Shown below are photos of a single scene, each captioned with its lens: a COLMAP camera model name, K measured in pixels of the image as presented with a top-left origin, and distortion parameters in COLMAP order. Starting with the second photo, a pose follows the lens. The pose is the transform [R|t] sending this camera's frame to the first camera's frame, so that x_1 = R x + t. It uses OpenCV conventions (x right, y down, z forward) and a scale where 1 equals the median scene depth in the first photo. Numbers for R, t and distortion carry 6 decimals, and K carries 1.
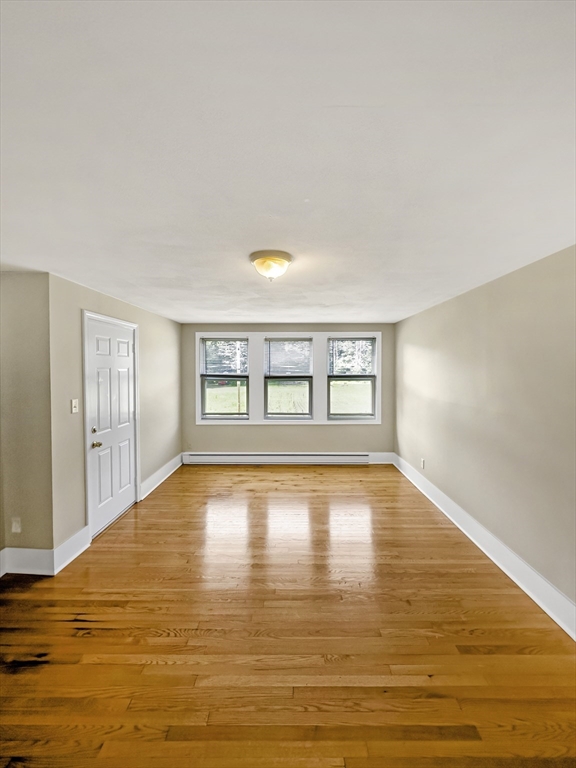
lens RADIAL K [[305.1, 0, 288.7], [0, 305.1, 373.9], [0, 0, 1]] dist [0.000392, 0.000035]
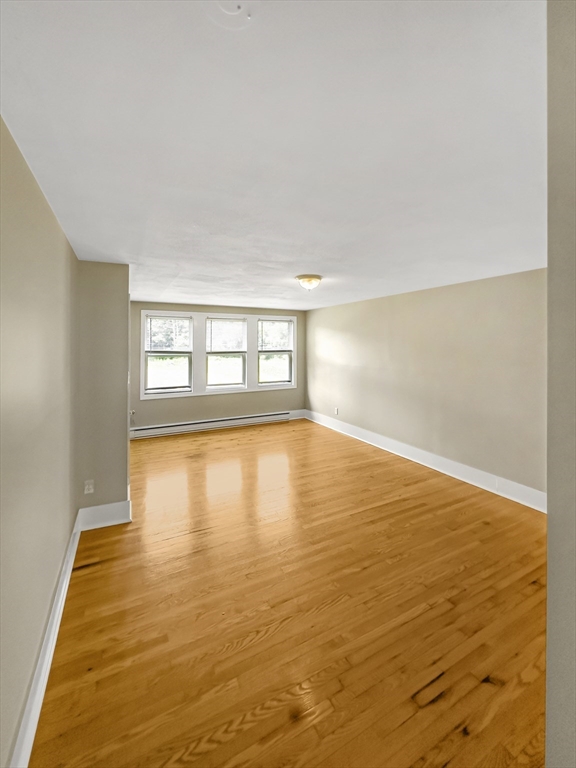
lens RADIAL K [[310.9, 0, 288.2], [0, 310.9, 342.7], [0, 0, 1]] dist [-0.000051, -0.000009]
pose [[0.885530, 0.003278, 0.464570, -0.349621], [0.007194, 0.999758, -0.020767, 0.000291], [-0.464526, 0.021732, 0.885293, -0.155864]]
